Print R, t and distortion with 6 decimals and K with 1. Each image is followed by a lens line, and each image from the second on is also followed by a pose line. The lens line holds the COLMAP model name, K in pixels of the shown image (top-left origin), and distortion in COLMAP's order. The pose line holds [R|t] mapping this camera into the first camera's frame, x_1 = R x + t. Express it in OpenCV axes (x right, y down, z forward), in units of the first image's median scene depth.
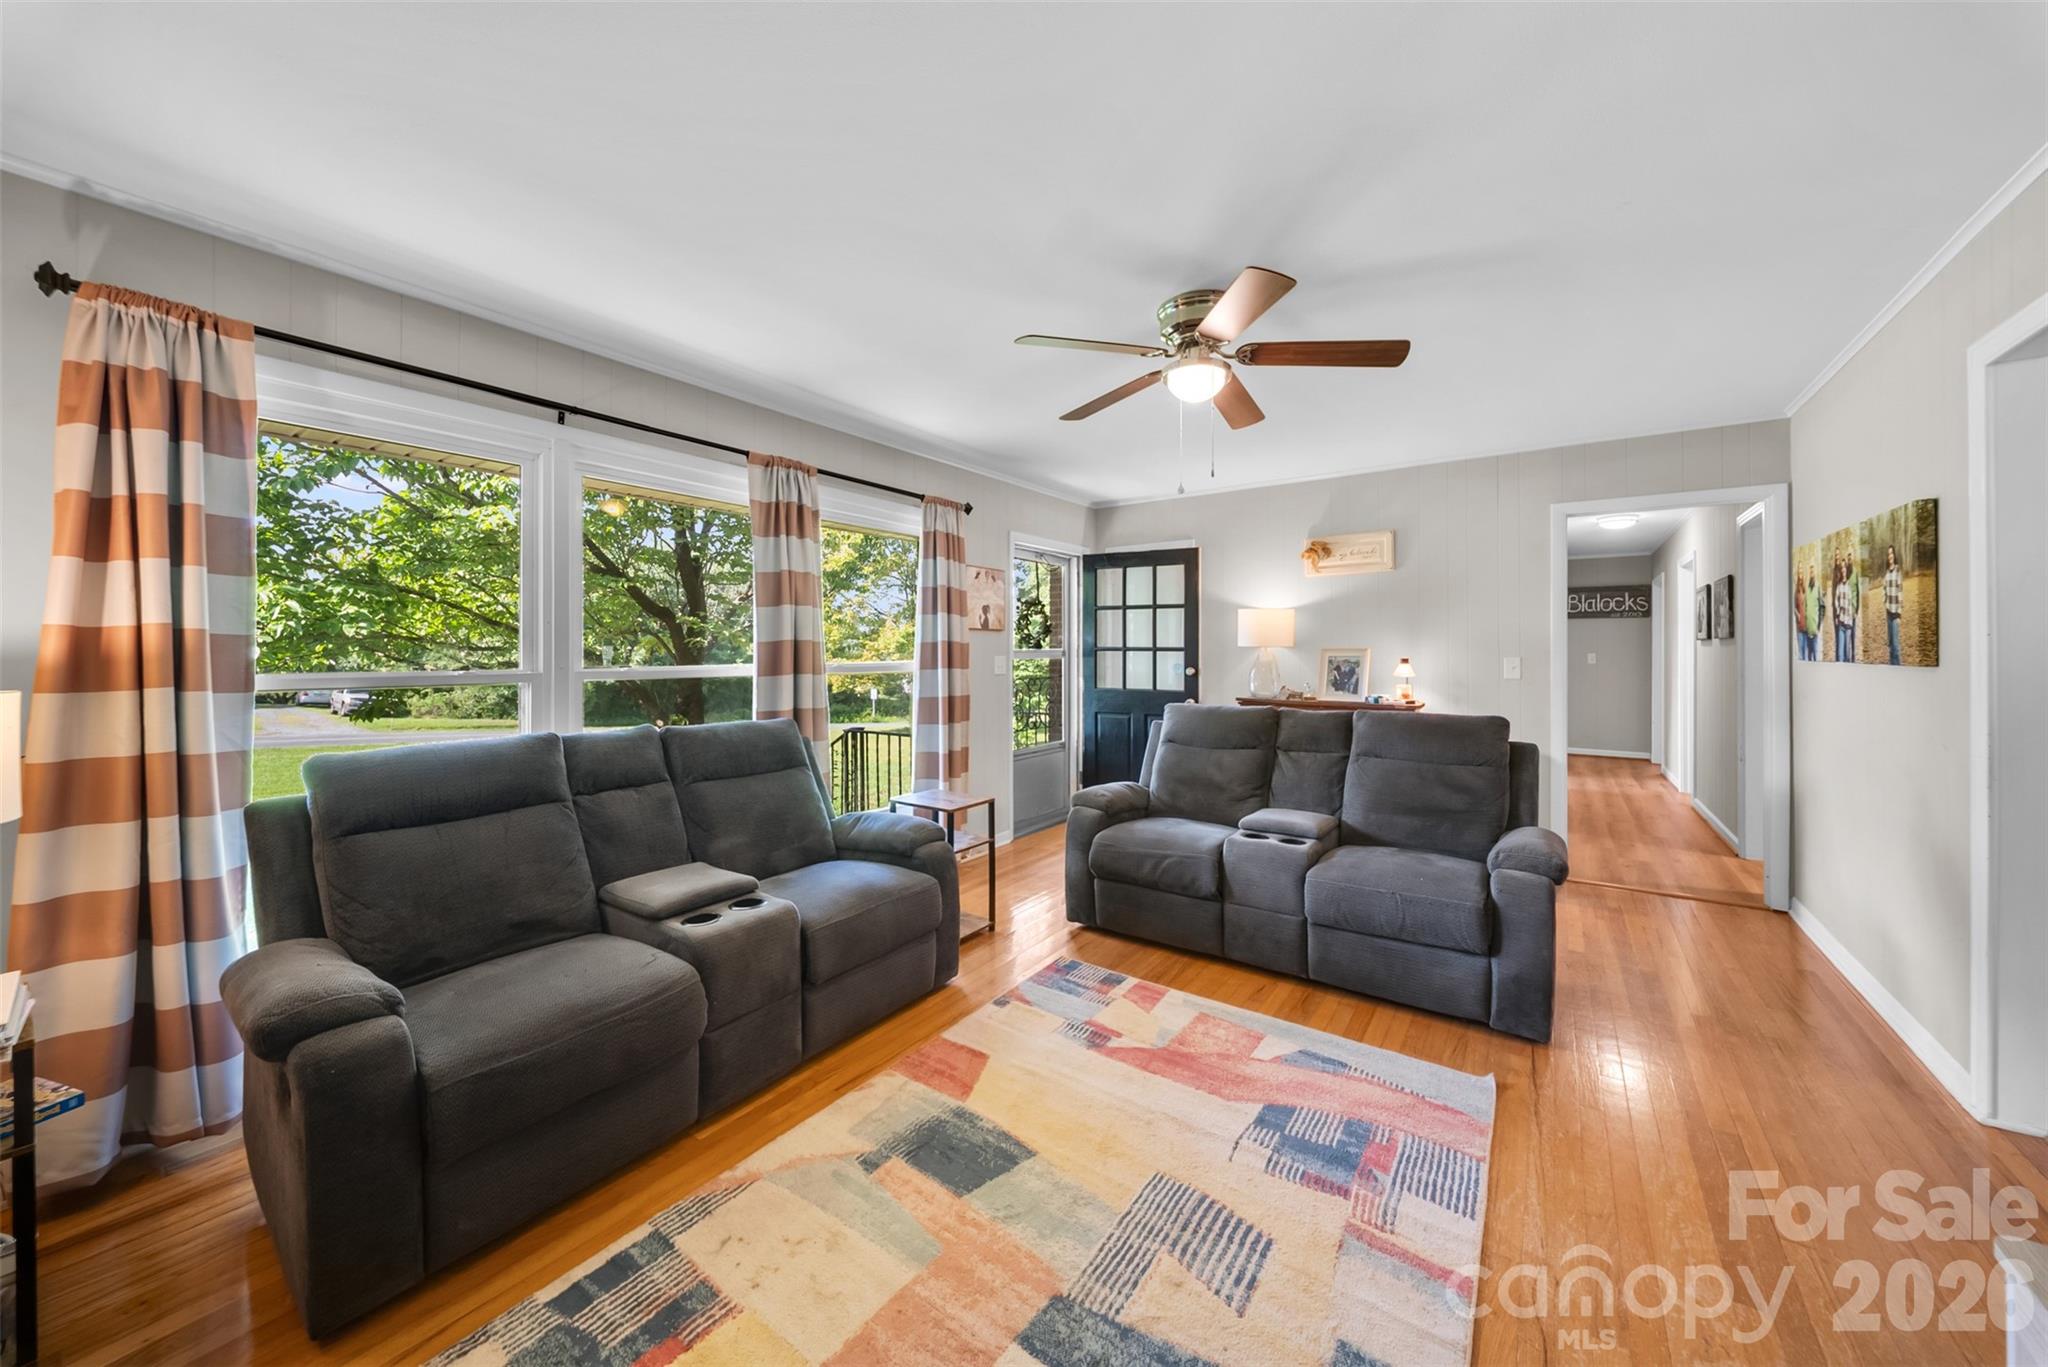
lens RADIAL K [[723.3, 0, 1026.3], [0, 723.3, 652.2], [0, 0, 1]] dist [-0.005631, -0.000312]
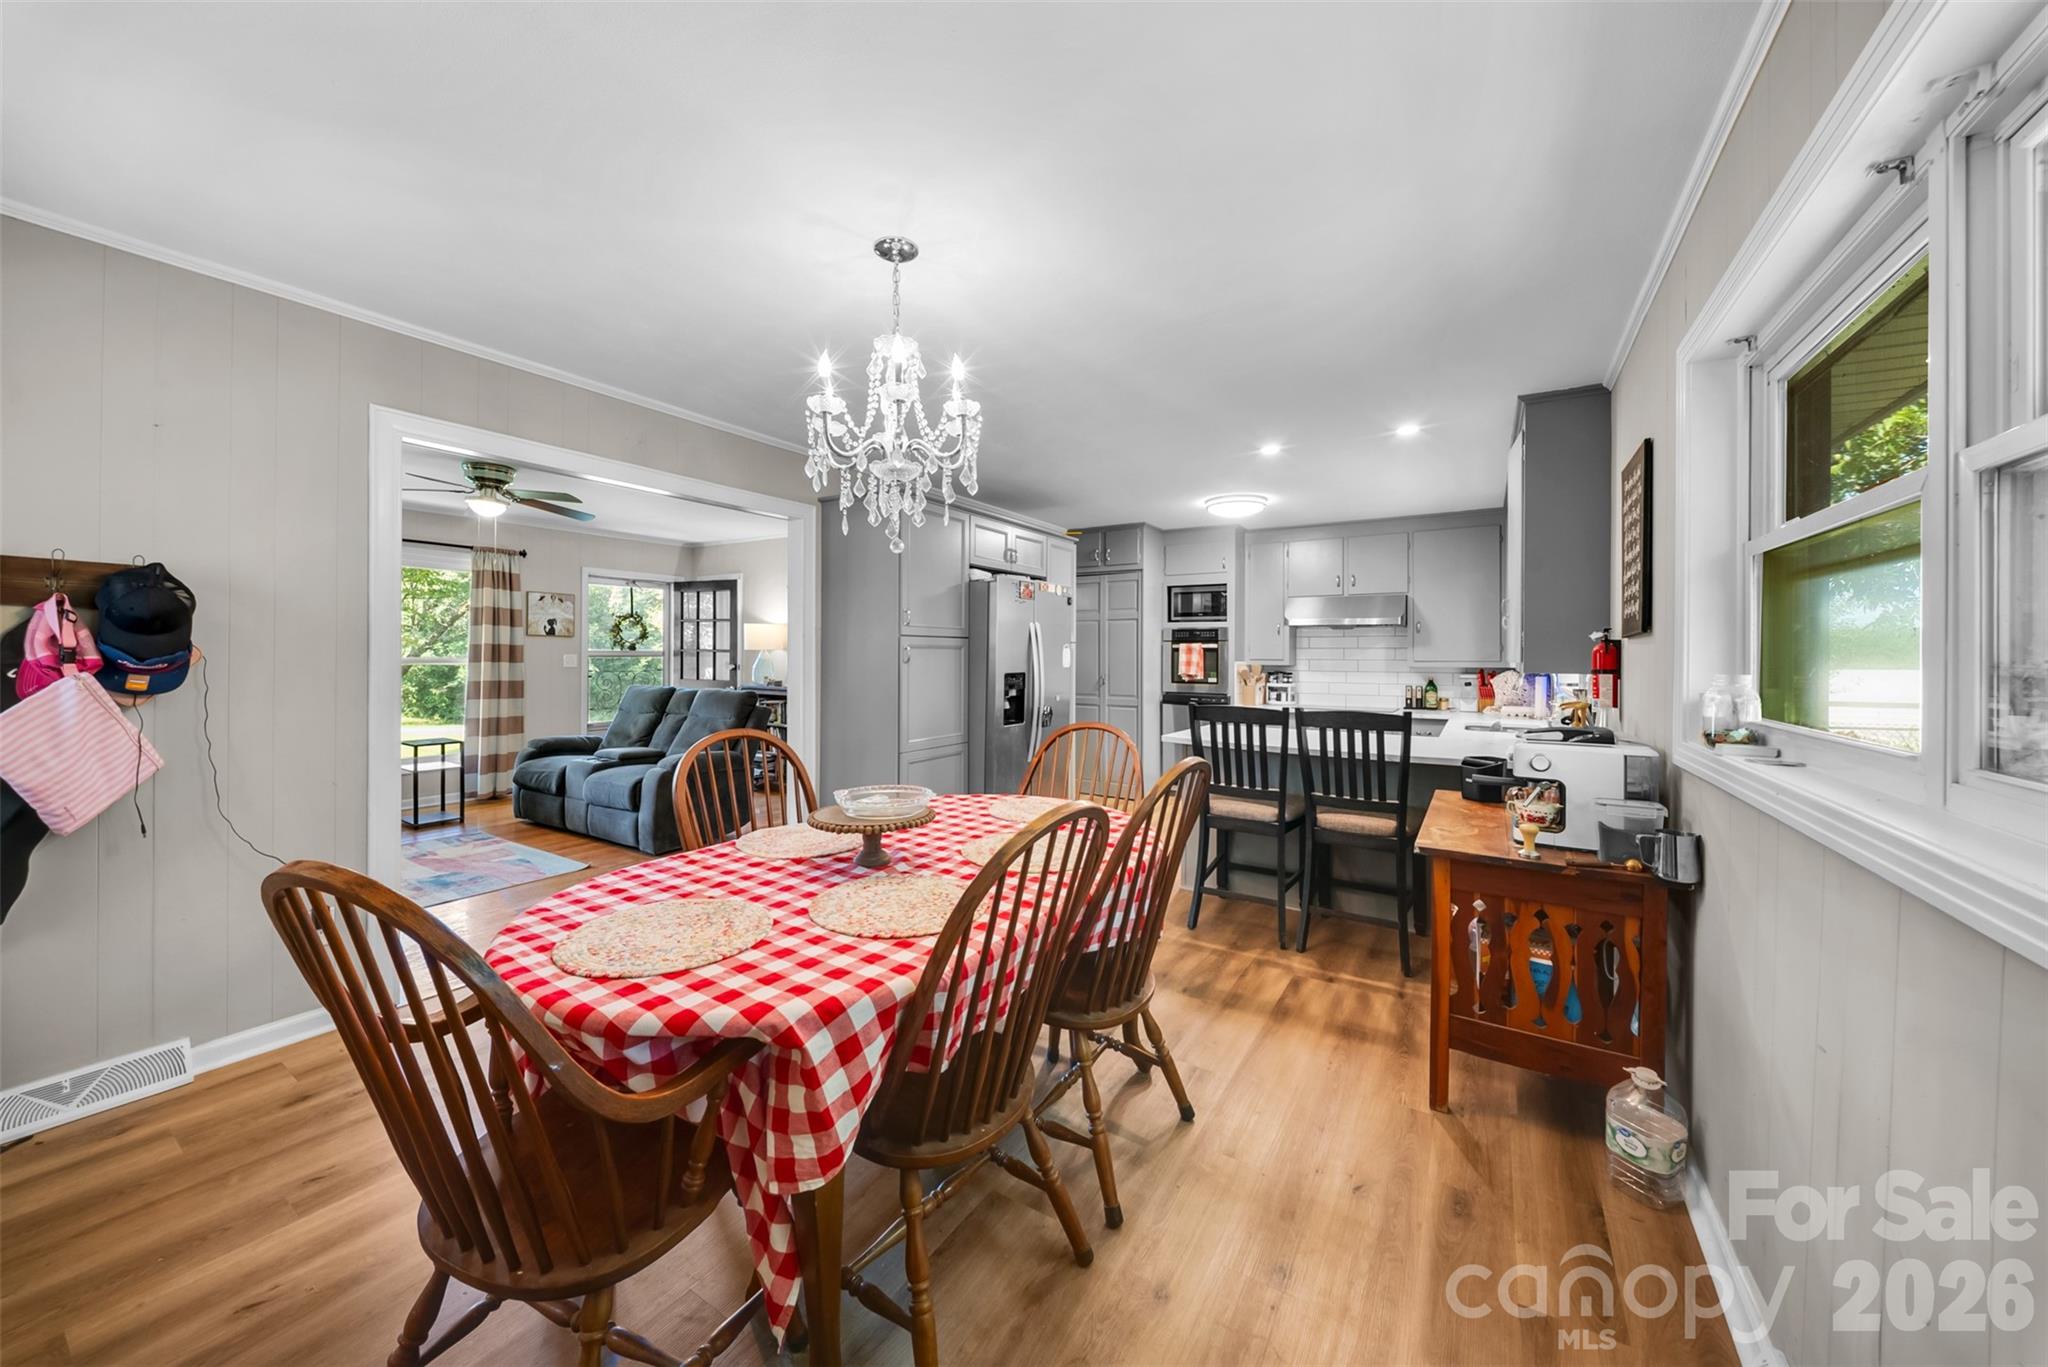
lens RADIAL K [[736.3, 0, 1027.1], [0, 736.3, 653.1], [0, 0, 1]] dist [-0.001276, -0.000083]
pose [[0.998023, 0.010144, 0.062033, 1.182538], [-0.009981, 0.999946, -0.002934, -0.003348], [-0.062060, 0.002309, 0.998070, -0.772991]]
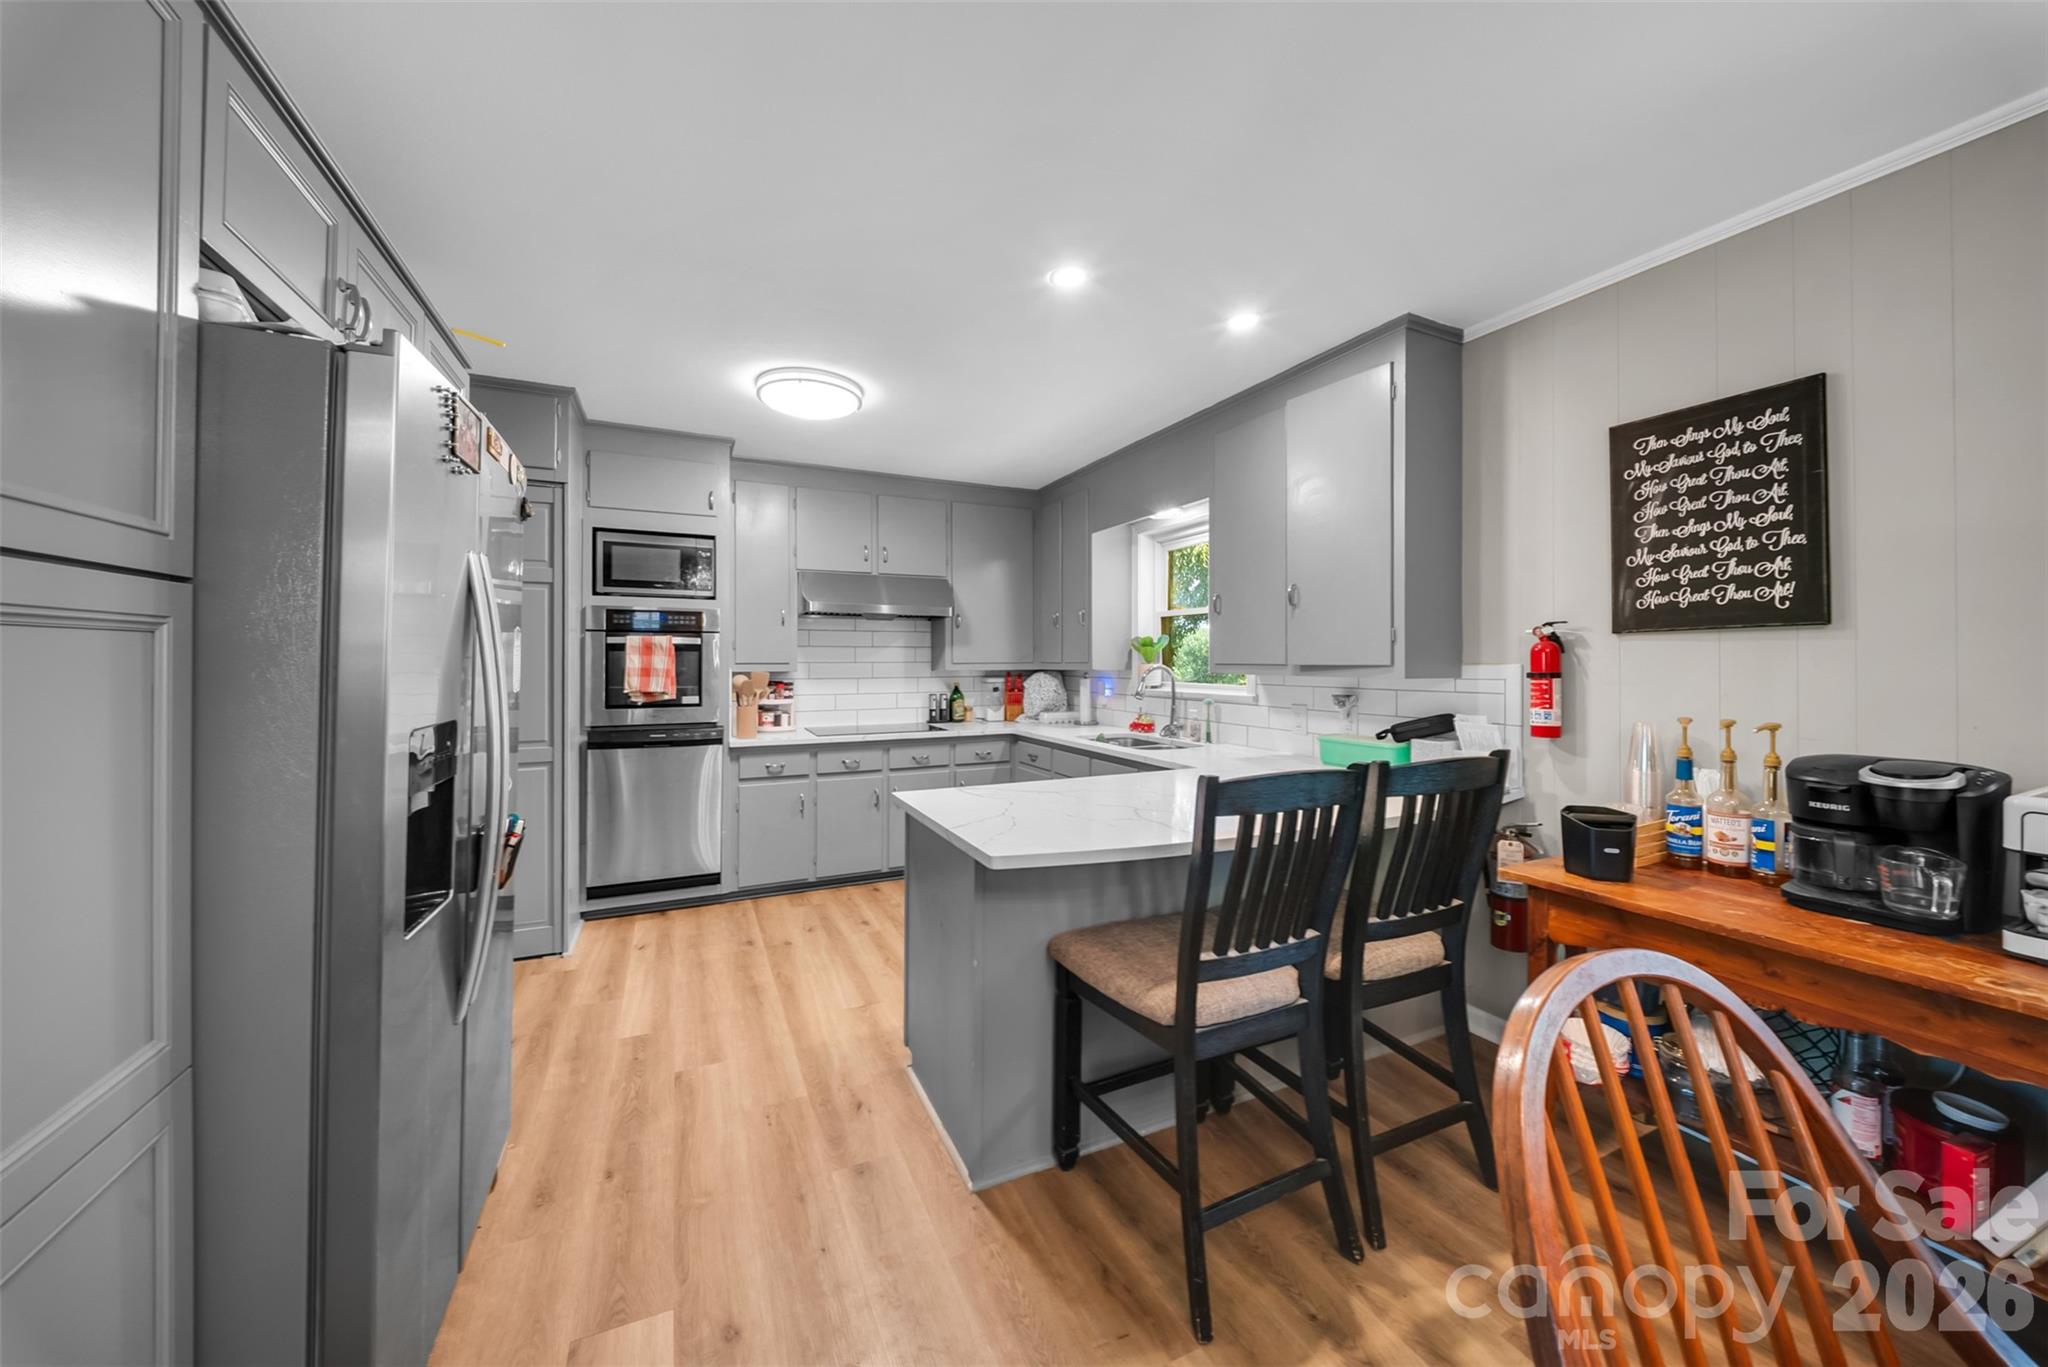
lens RADIAL K [[719.3, 0, 1023.2], [0, 719.3, 661.3], [0, 0, 1]] dist [-0.016082, -0.000238]
pose [[0.488389, 0.001820, 0.872624, 1.075812], [-0.002616, 0.999996, -0.000621, -0.001941], [-0.872622, -0.001979, 0.488392, 0.211444]]
